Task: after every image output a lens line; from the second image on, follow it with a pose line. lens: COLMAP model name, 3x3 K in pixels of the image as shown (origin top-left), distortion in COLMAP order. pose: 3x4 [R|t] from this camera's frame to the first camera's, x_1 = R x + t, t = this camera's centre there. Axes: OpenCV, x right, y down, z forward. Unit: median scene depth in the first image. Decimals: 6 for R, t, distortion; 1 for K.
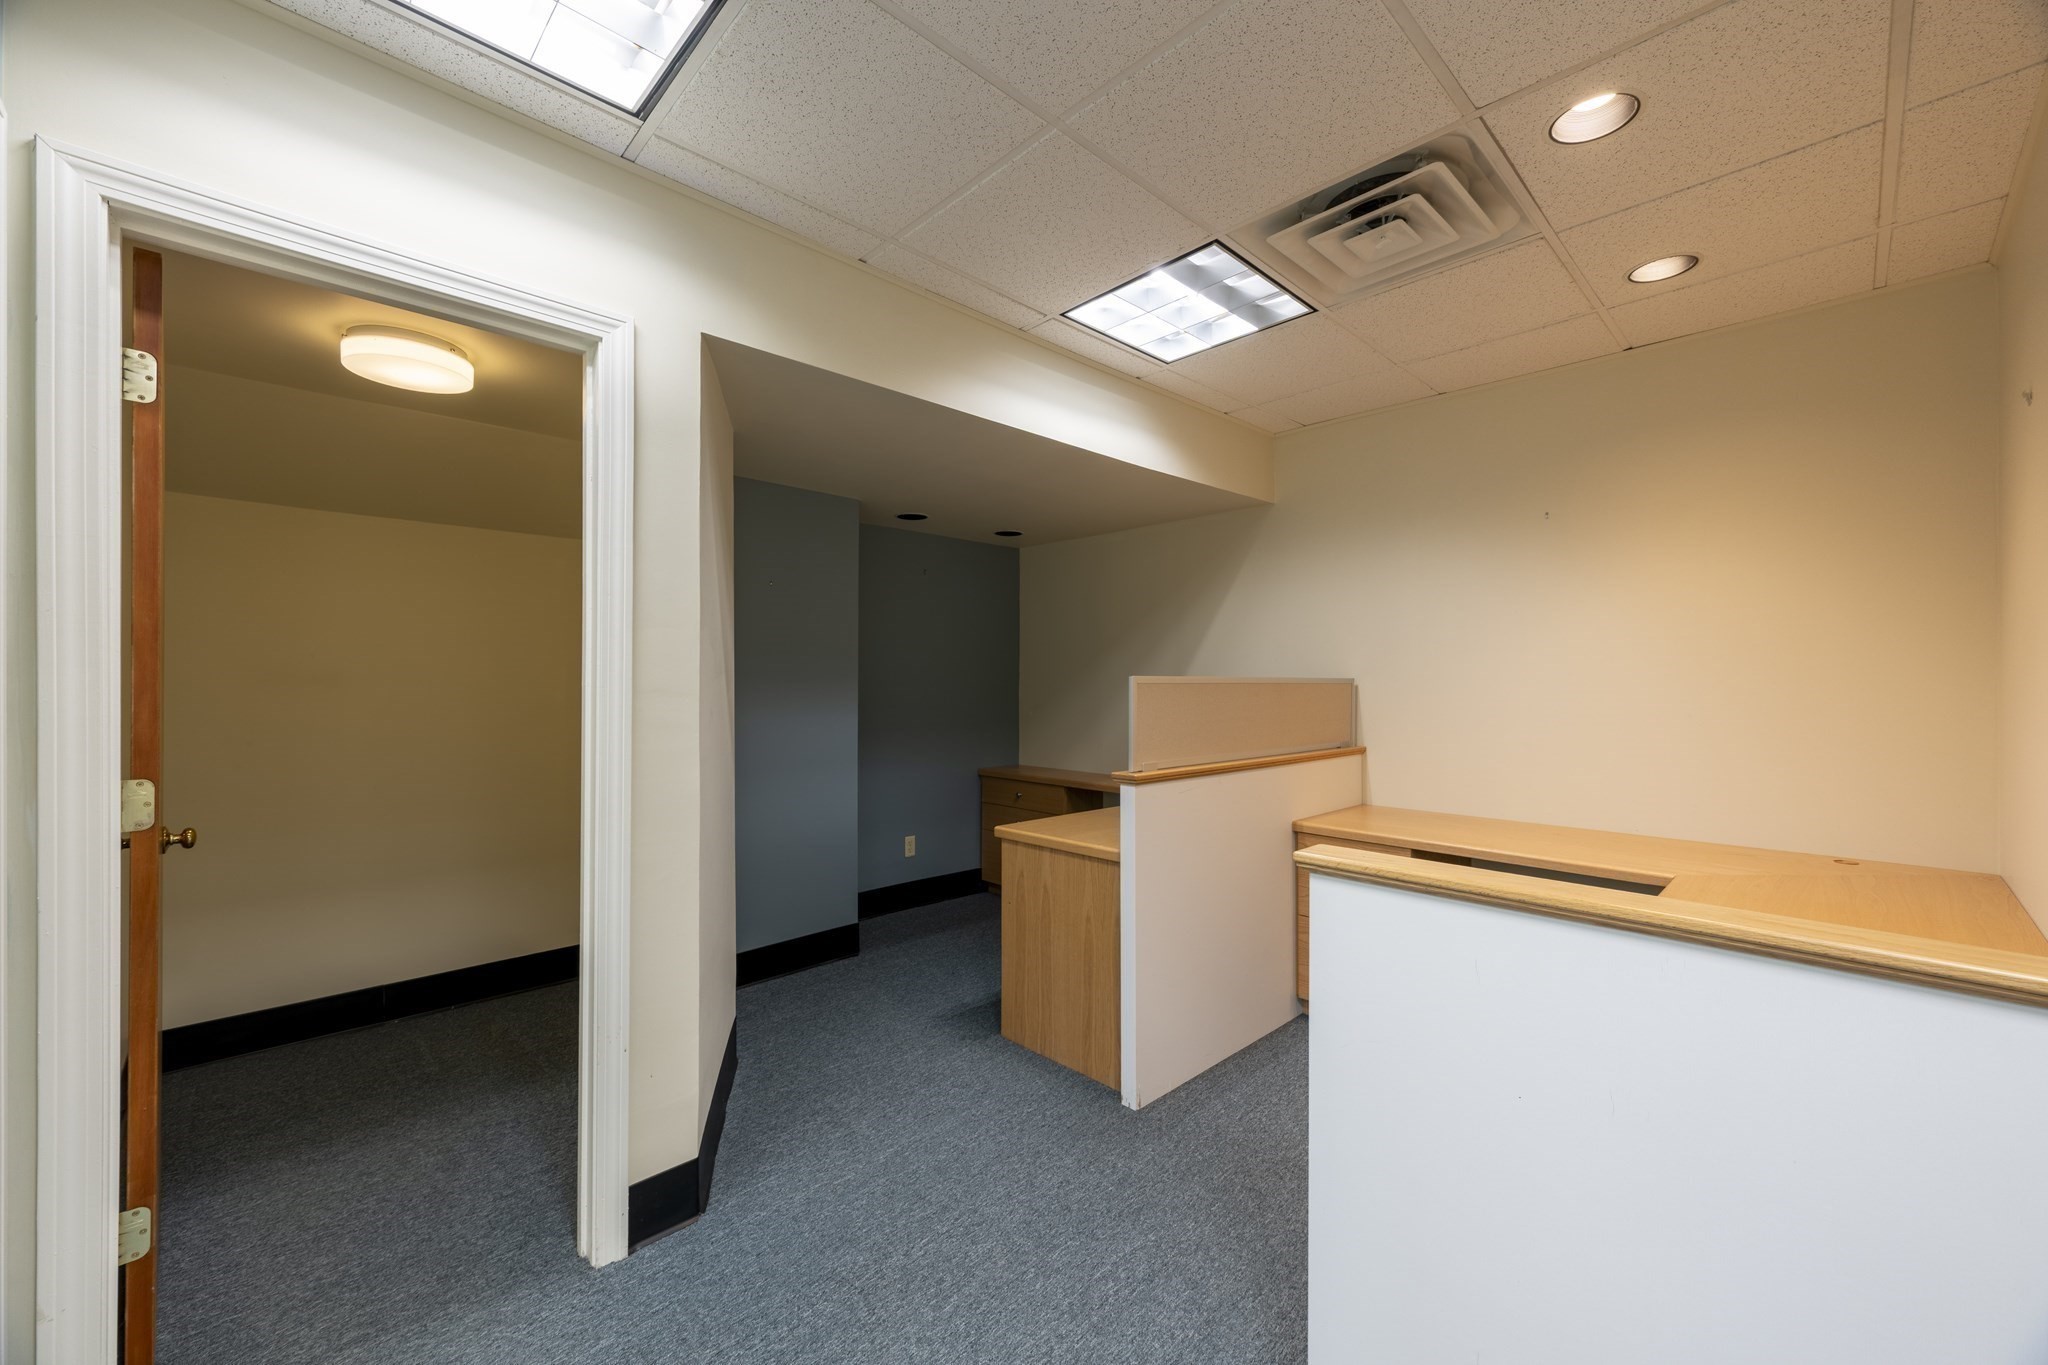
lens RADIAL K [[798.3, 0, 1028.4], [0, 798.3, 679.9], [0, 0, 1]] dist [-0.001616, -0.000082]
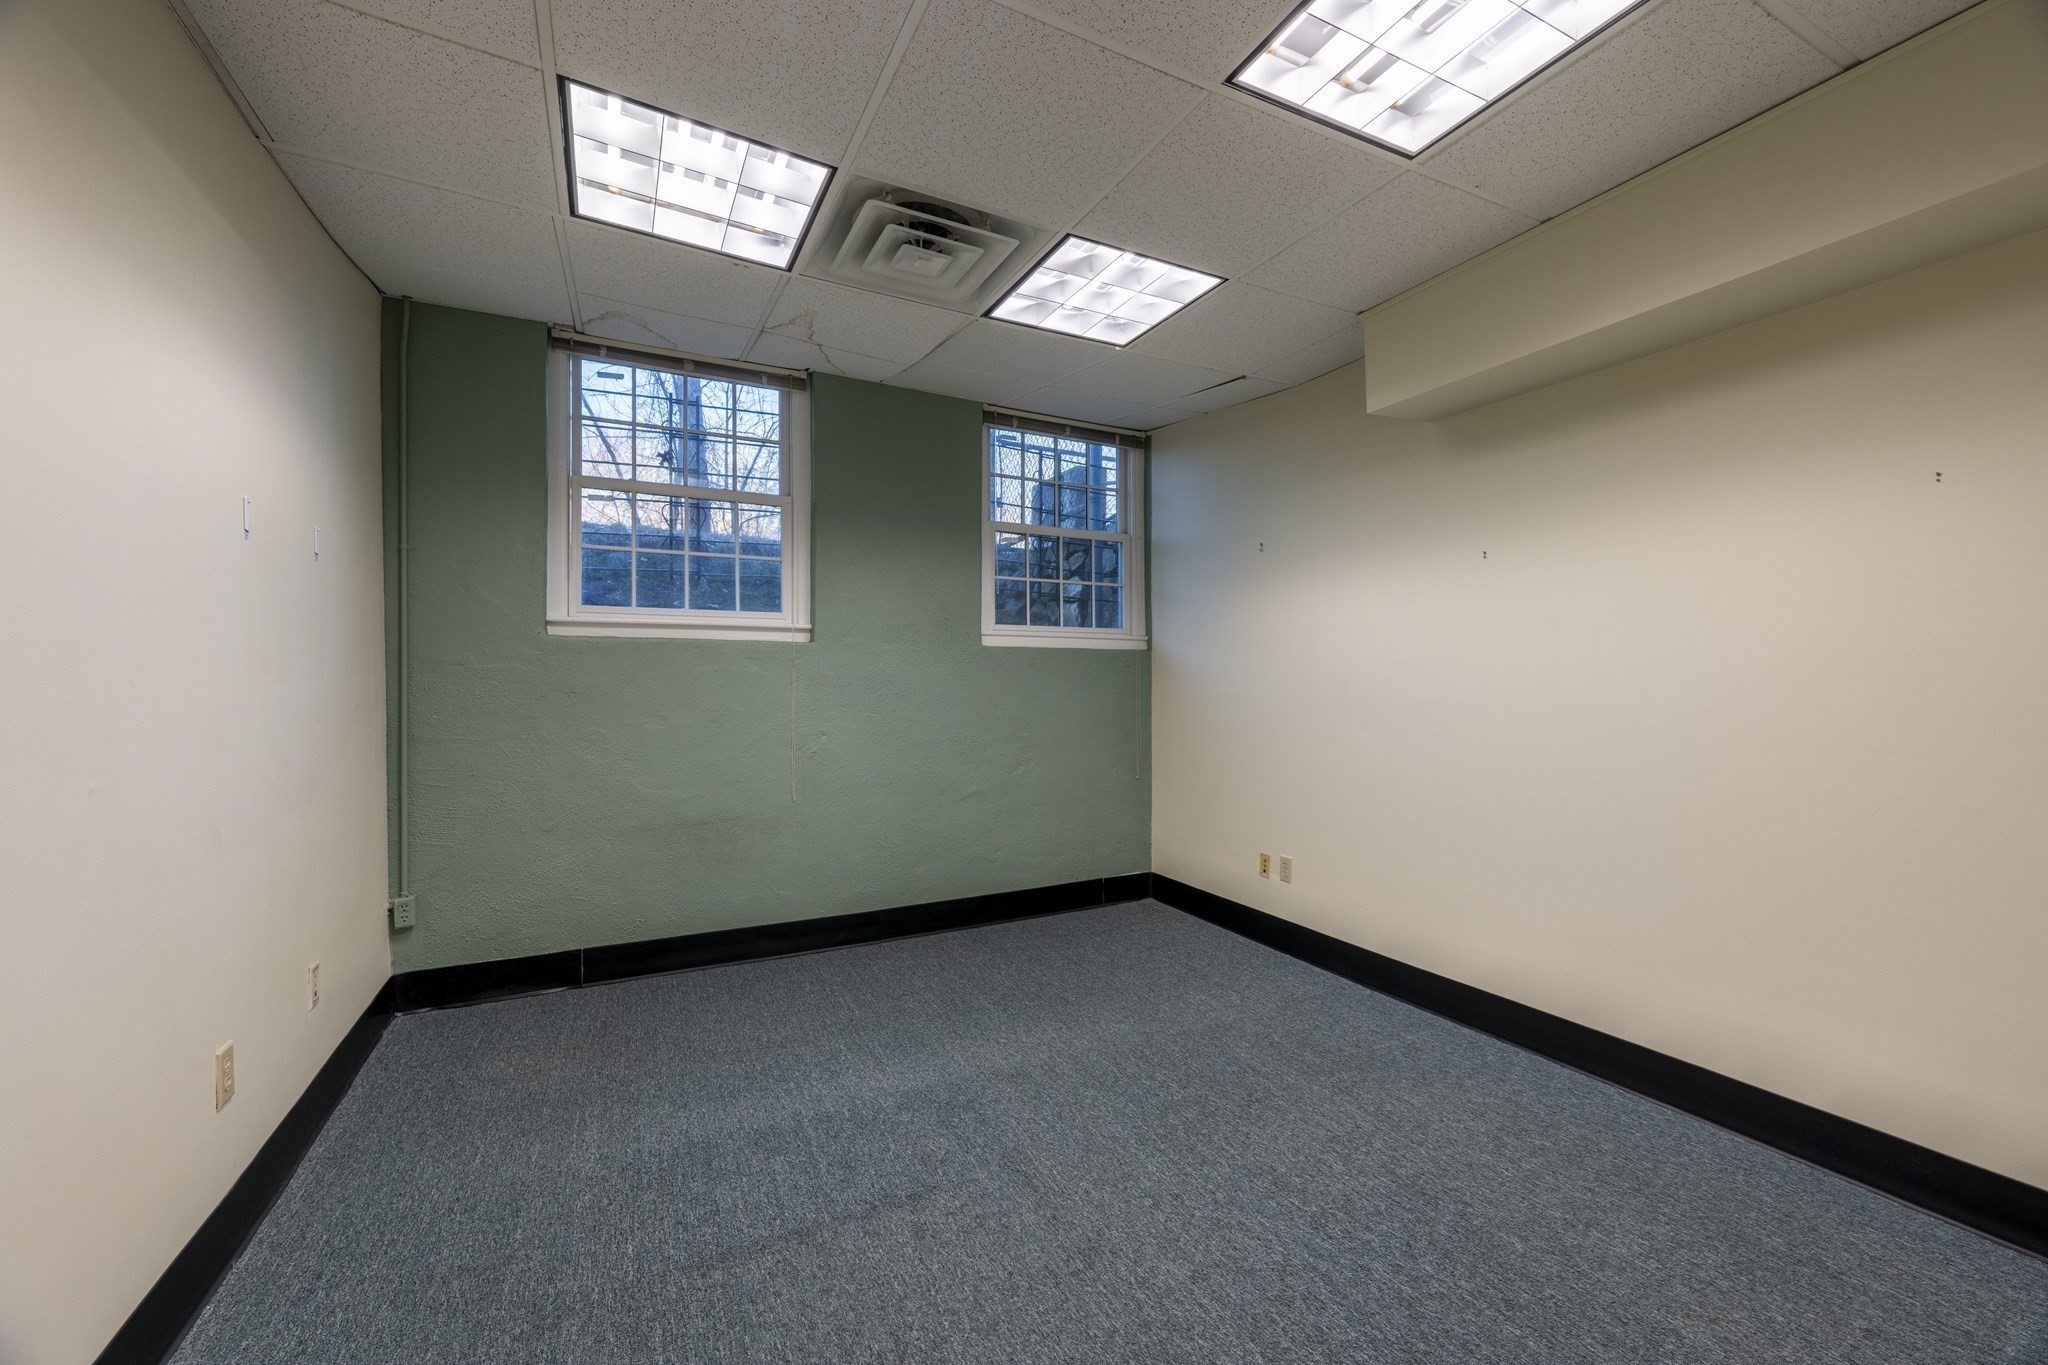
lens RADIAL K [[807.1, 0, 1021.3], [0, 807.1, 679.3], [0, 0, 1]] dist [0.103703, 0.000057]
pose [[0.292153, -0.002557, 0.956368, -0.662630], [-0.002584, 0.999991, 0.003464, 0.046128], [-0.956368, -0.003483, 0.292144, 0.515261]]
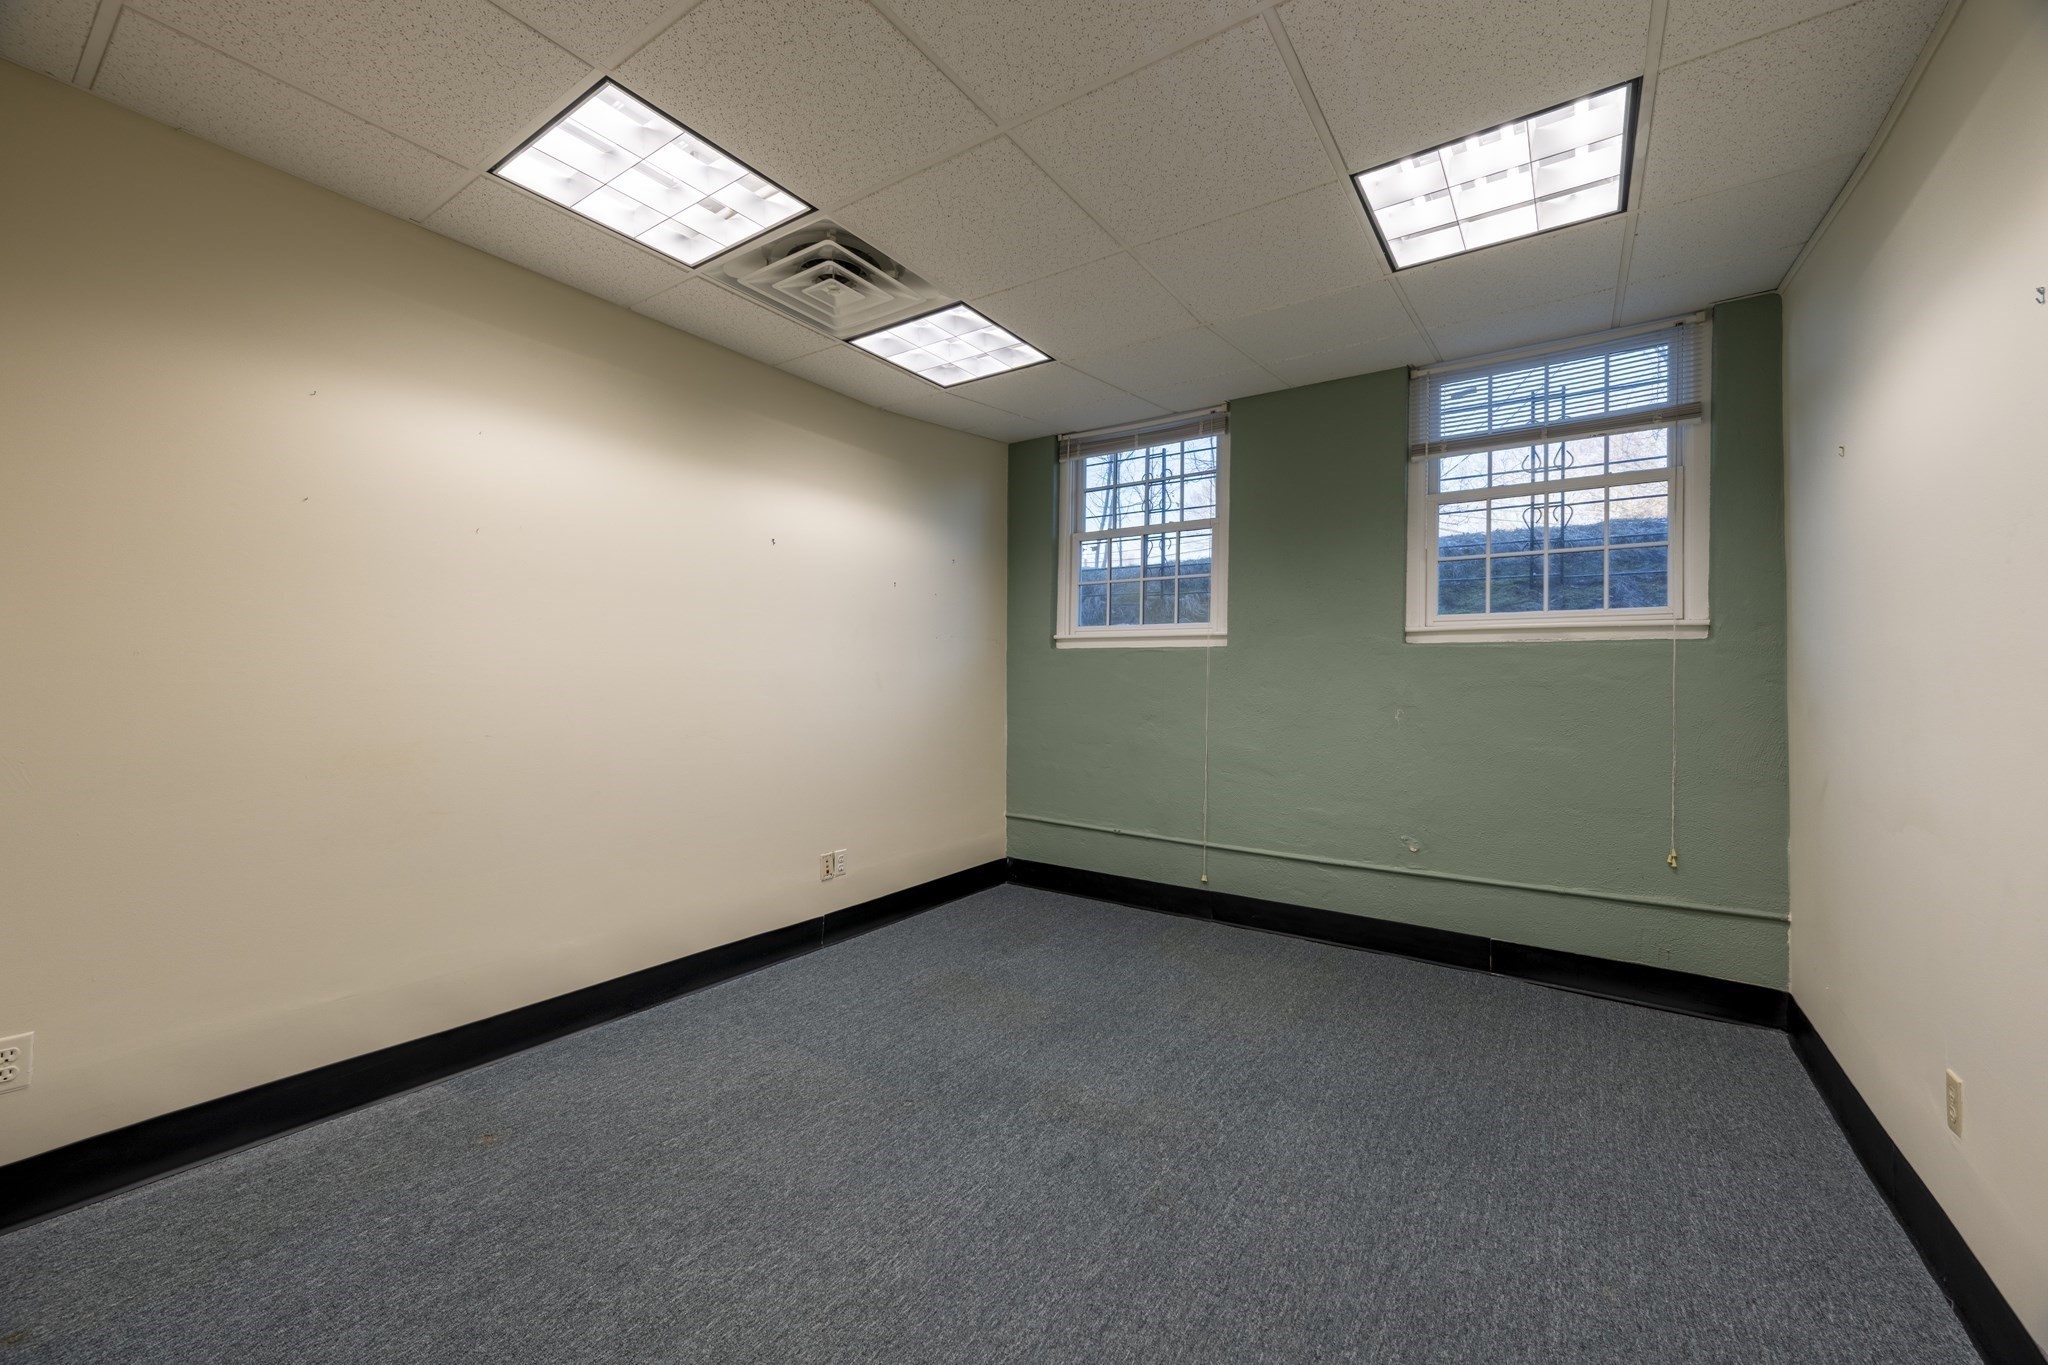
lens RADIAL K [[798.3, 0, 1028.4], [0, 798.3, 679.9], [0, 0, 1]] dist [-0.001616, -0.000082]
pose [[0.980572, 0.010452, 0.195880, -0.516942], [-0.011518, 0.999924, 0.004305, 0.046401], [-0.195820, -0.006478, 0.980618, 0.357521]]
